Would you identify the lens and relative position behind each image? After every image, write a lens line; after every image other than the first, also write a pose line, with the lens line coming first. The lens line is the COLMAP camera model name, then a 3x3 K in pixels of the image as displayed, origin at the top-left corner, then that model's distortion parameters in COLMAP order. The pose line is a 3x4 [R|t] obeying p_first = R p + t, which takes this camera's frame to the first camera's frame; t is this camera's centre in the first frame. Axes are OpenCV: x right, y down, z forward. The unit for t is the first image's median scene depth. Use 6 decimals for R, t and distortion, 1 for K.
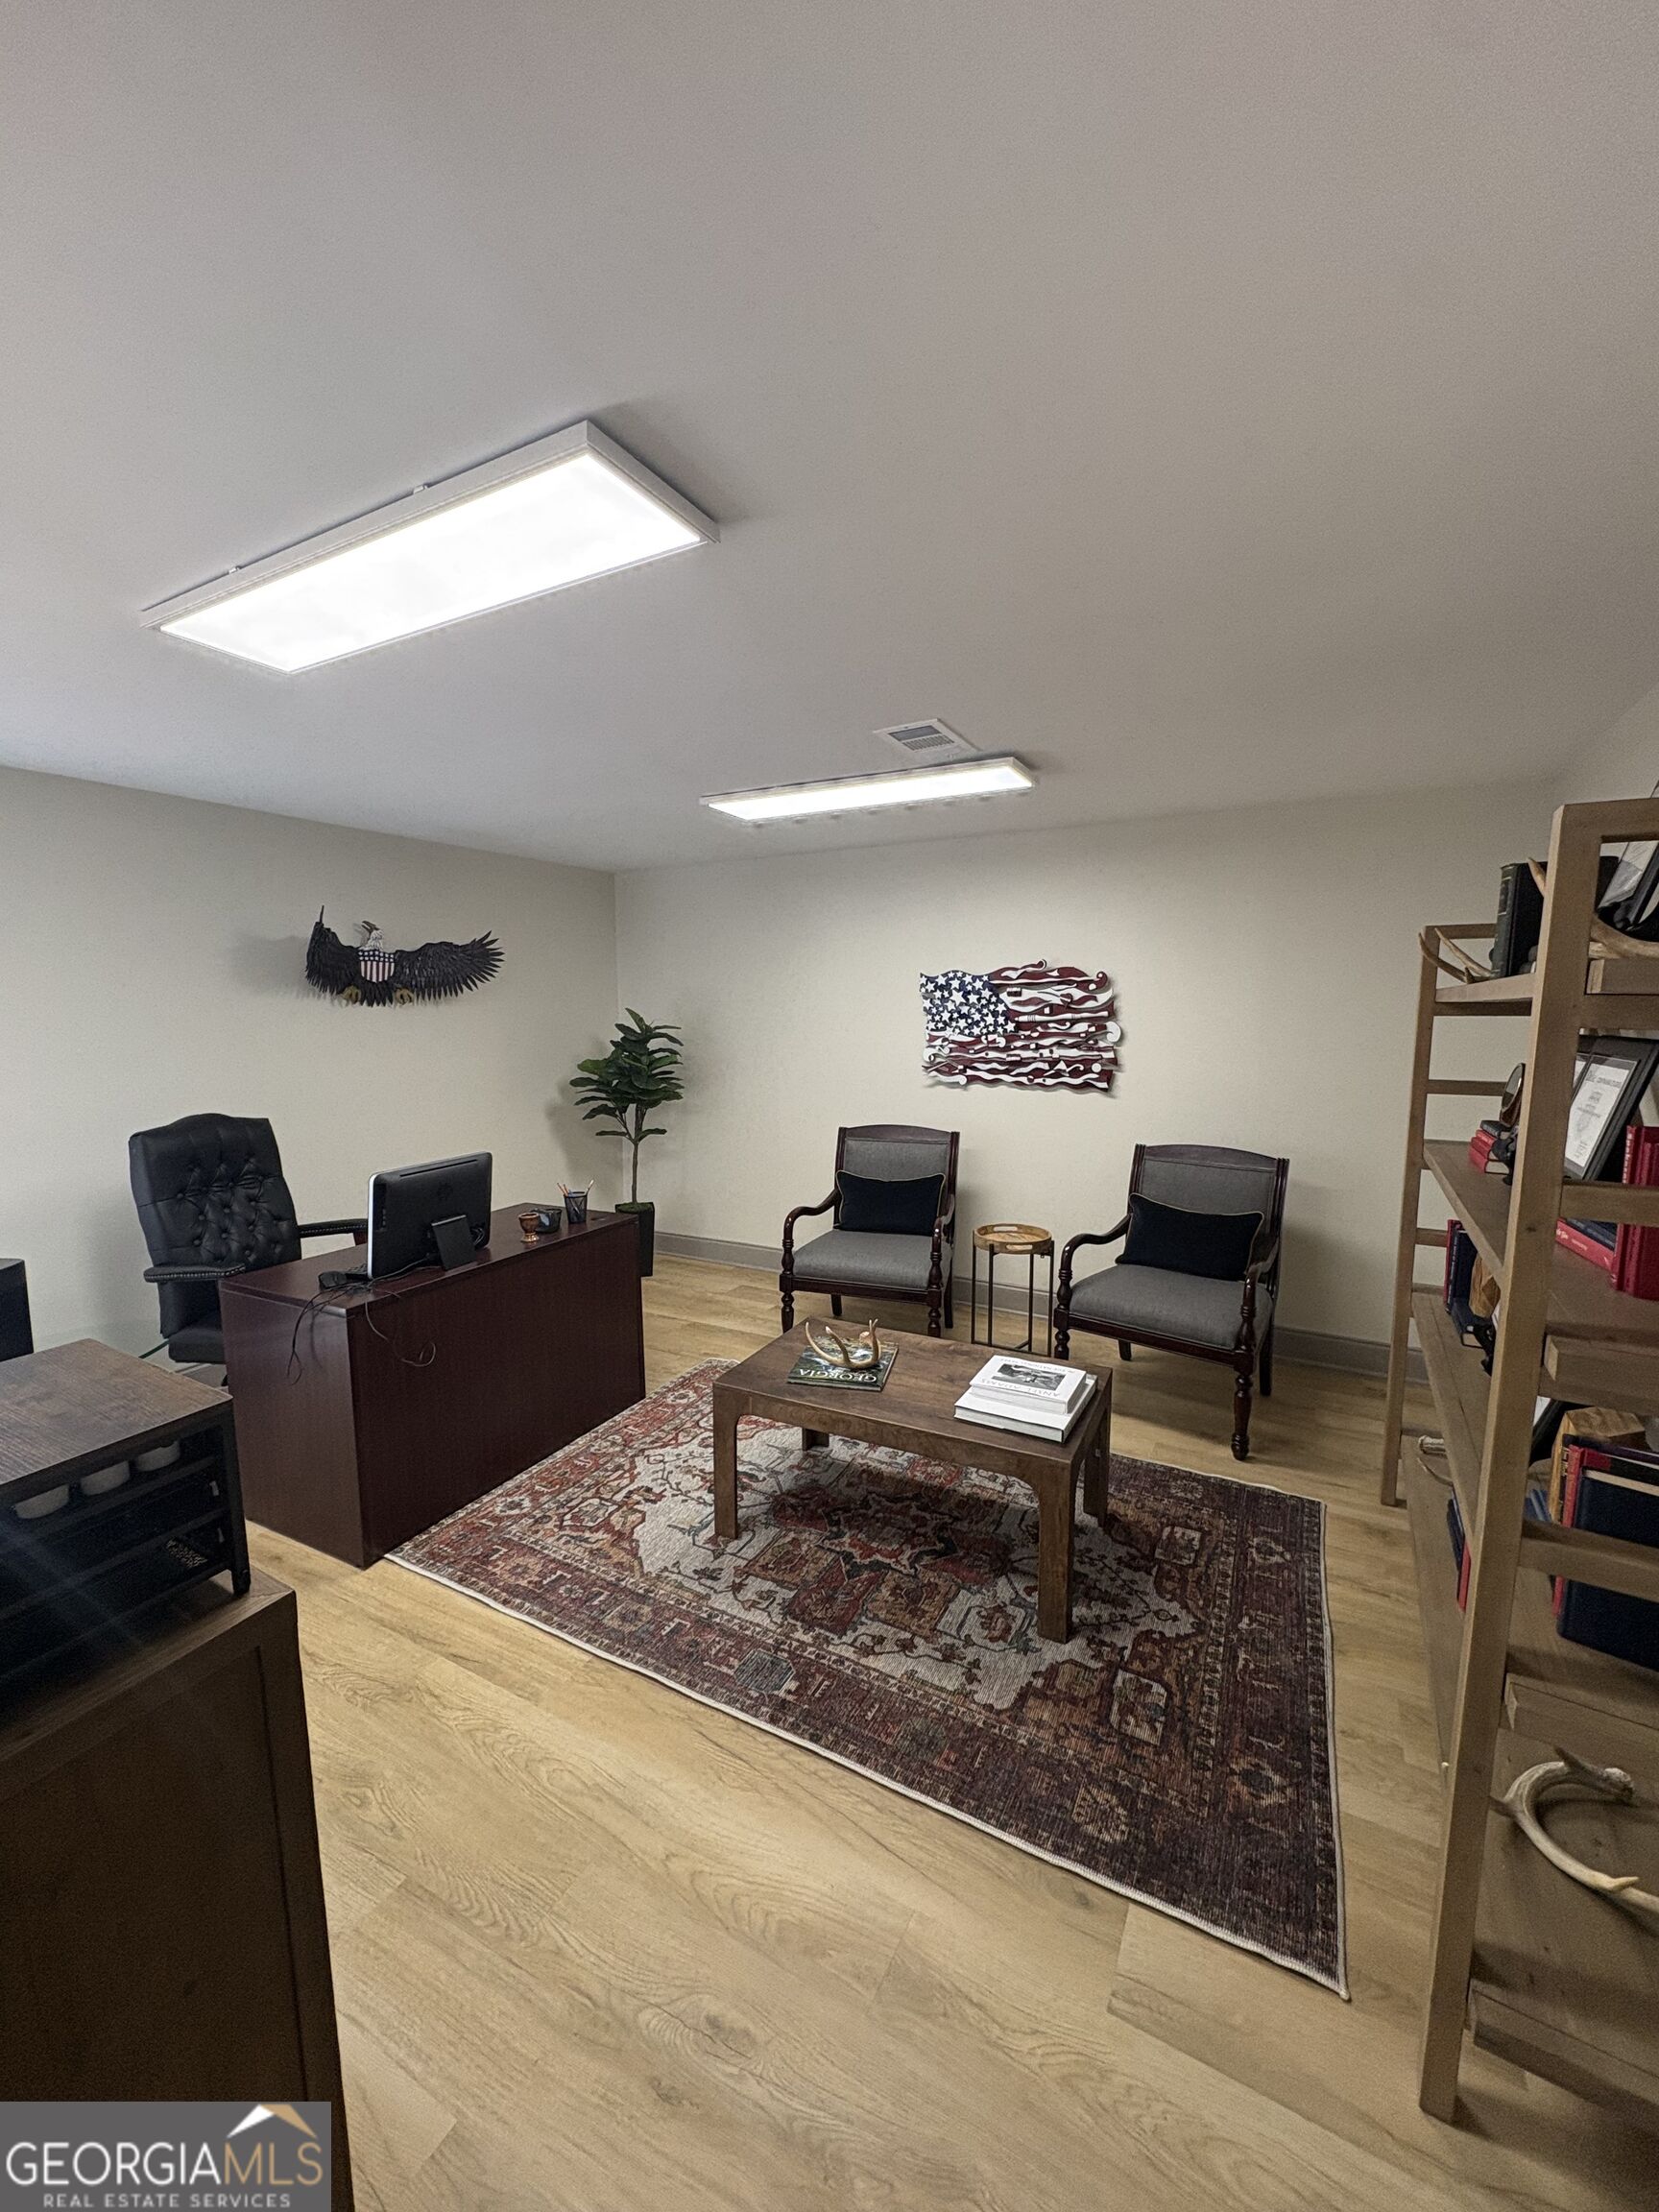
lens RADIAL K [[882.5, 0, 832.9], [0, 882.5, 1116.5], [0, 0, 1]] dist [0.001736, 0.000415]
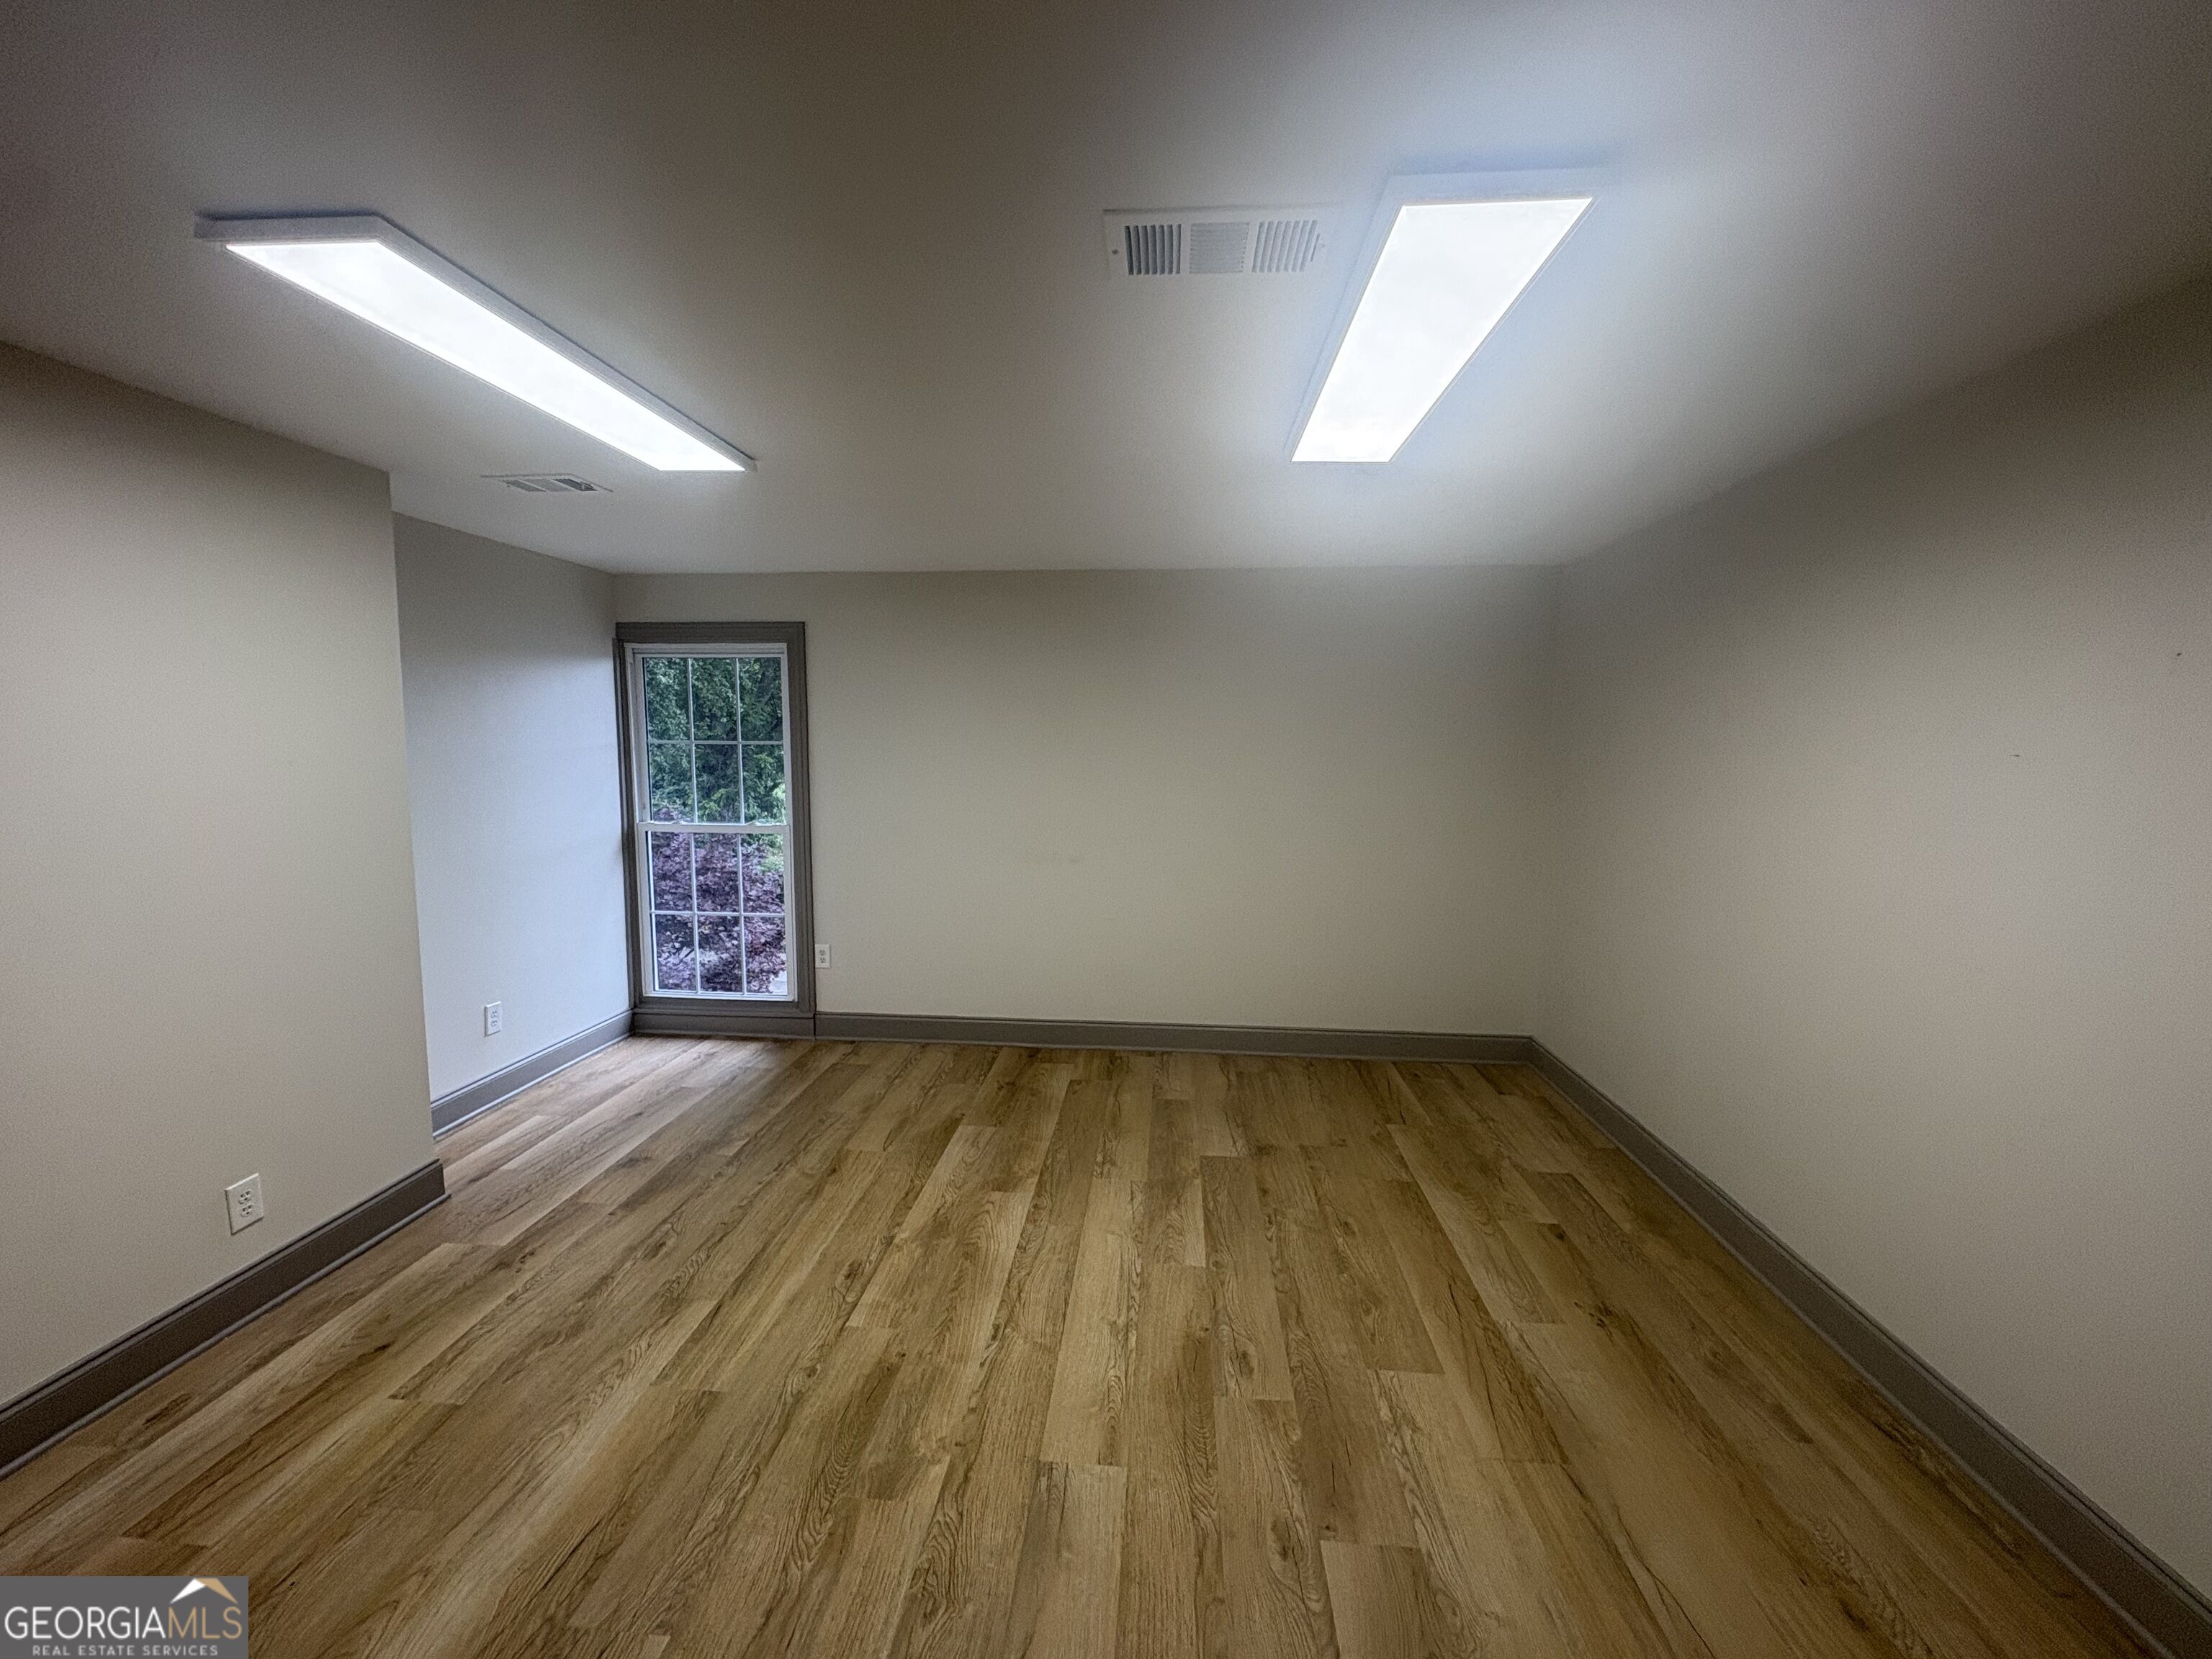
lens RADIAL K [[882.5, 0, 1110.9], [0, 882.5, 831.6], [0, 0, 1]] dist [0.001736, 0.000415]
pose [[0.413230, 0.111778, -0.903740, 0.787089], [-0.128571, 0.989658, 0.063616, -0.142225], [0.901505, 0.089906, 0.423328, 0.976000]]
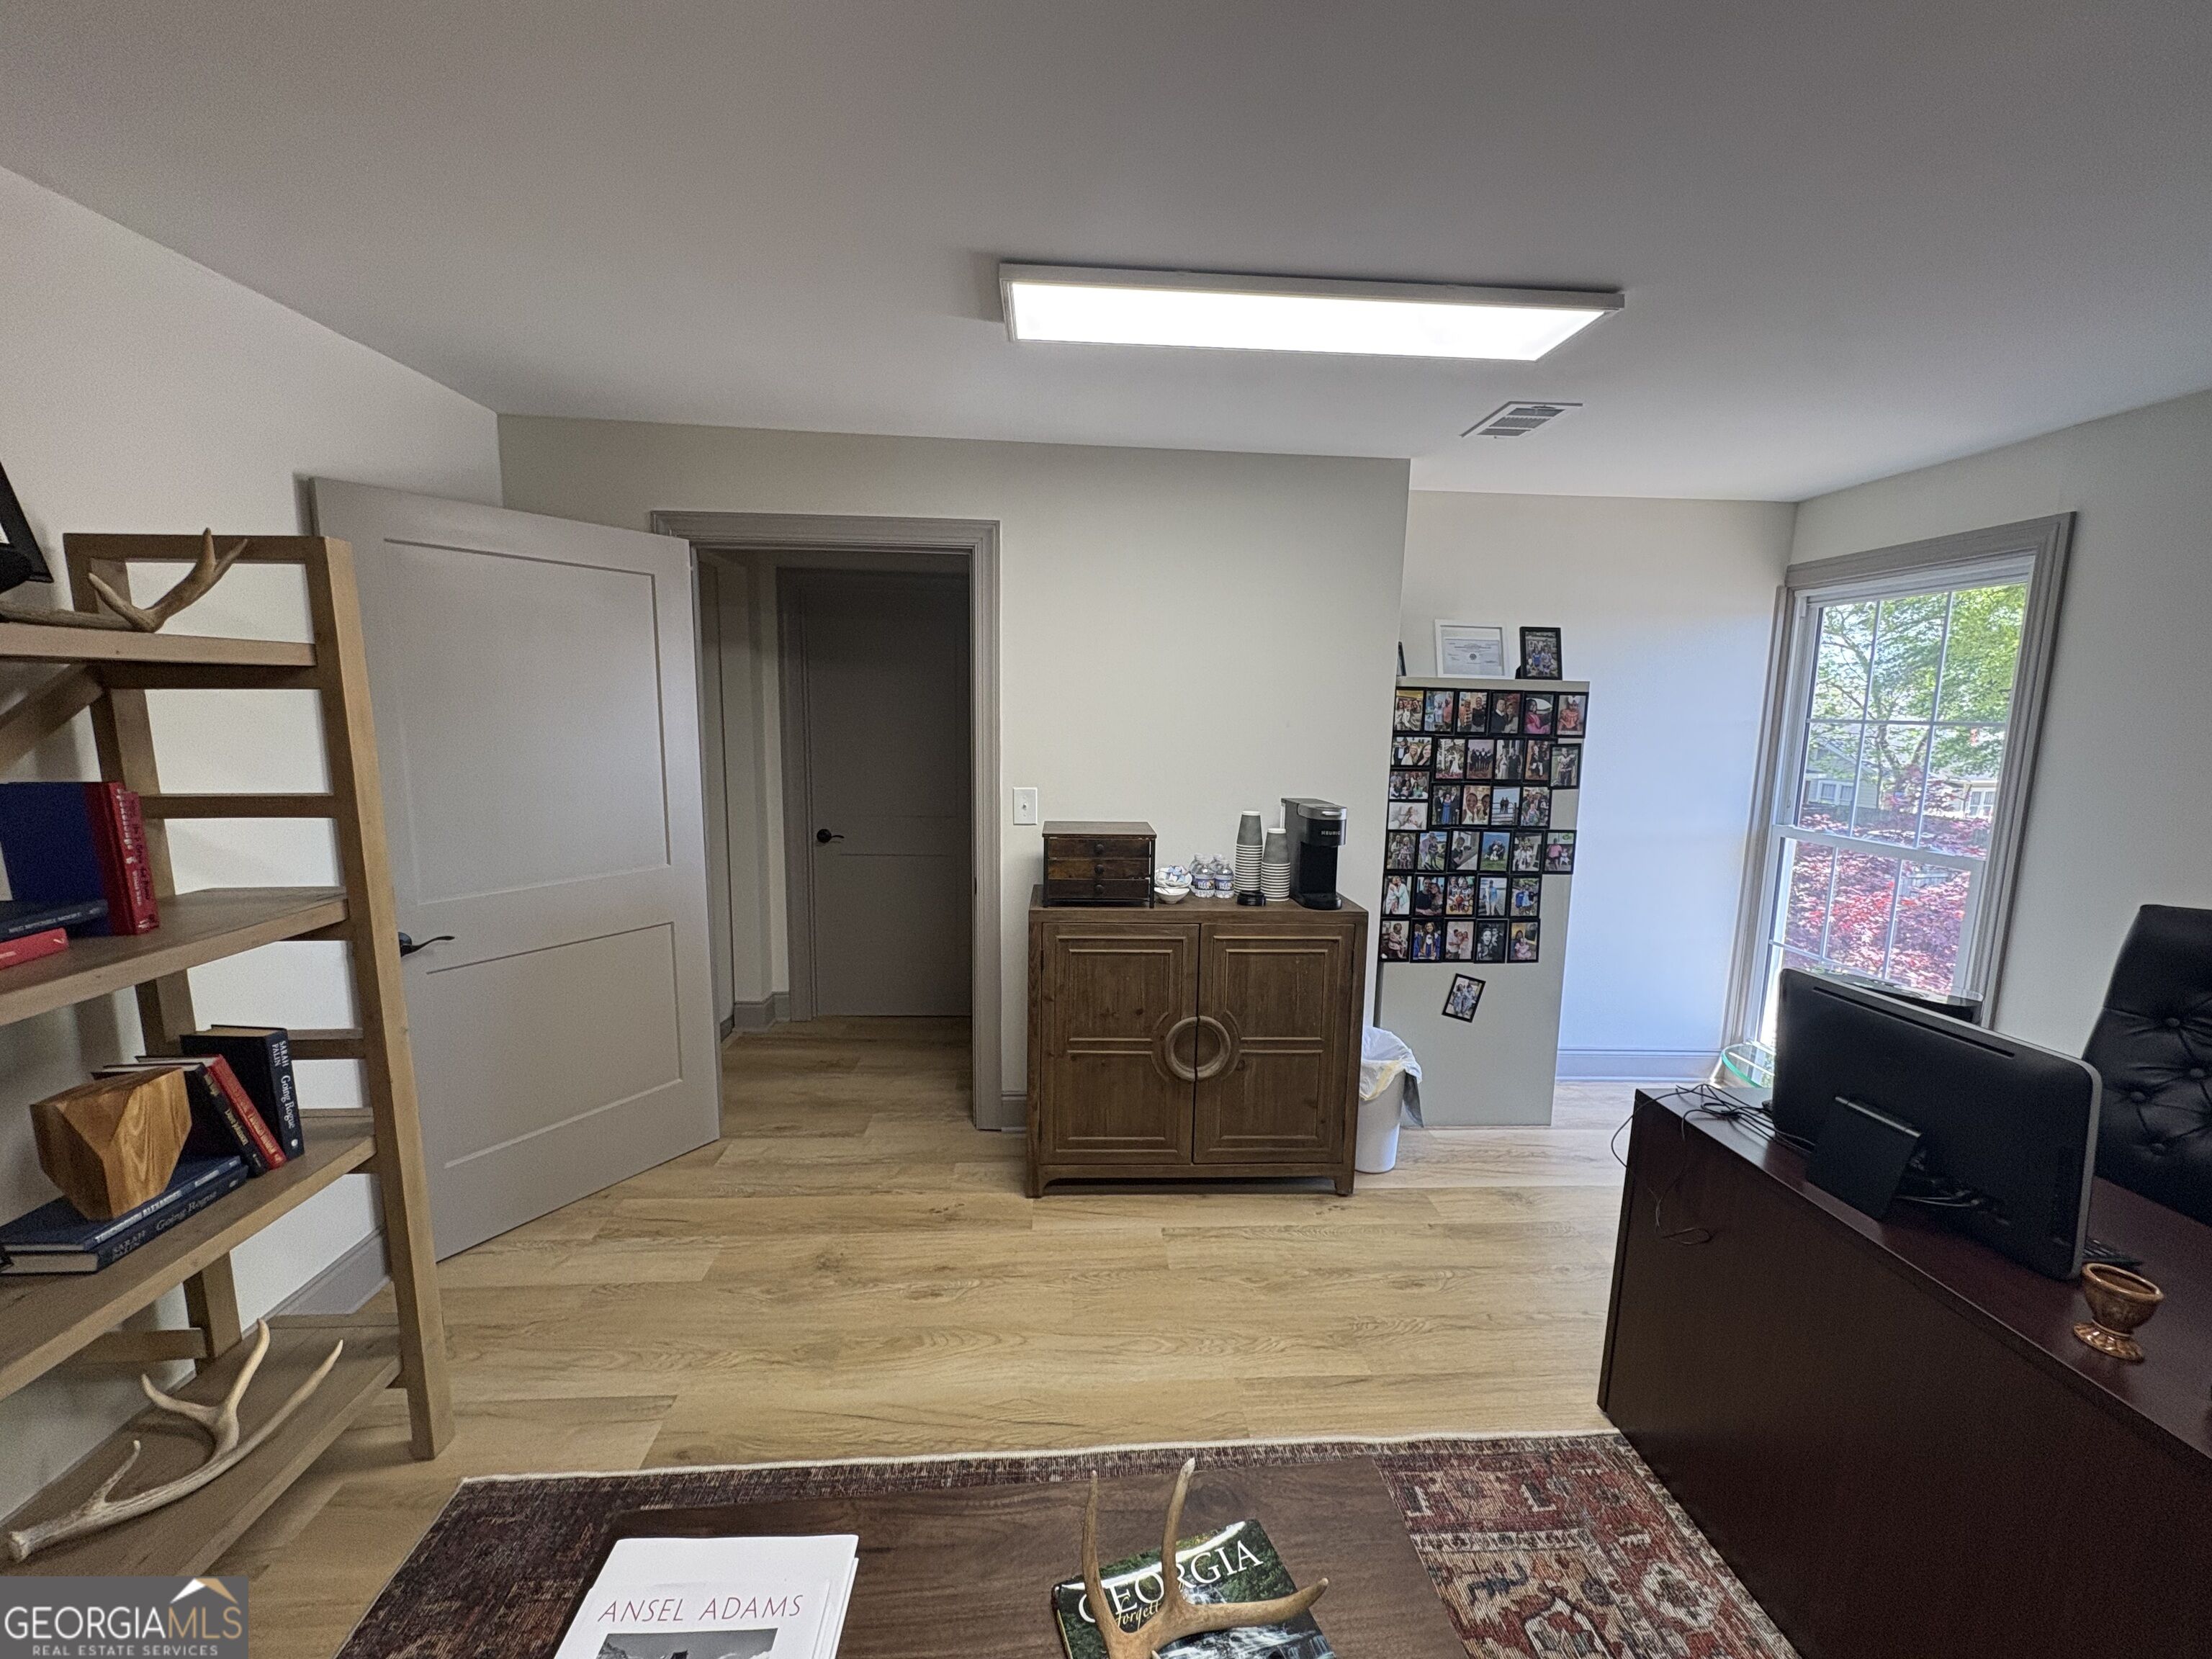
lens RADIAL K [[882.5, 0, 1106.1], [0, 882.5, 826.9], [0, 0, 1]] dist [0.001736, 0.000415]
pose [[-0.846264, 0.067411, -0.528482, 0.287463], [-0.077873, 0.965657, 0.247875, -0.193056], [0.527042, 0.250923, -0.811951, 1.572117]]
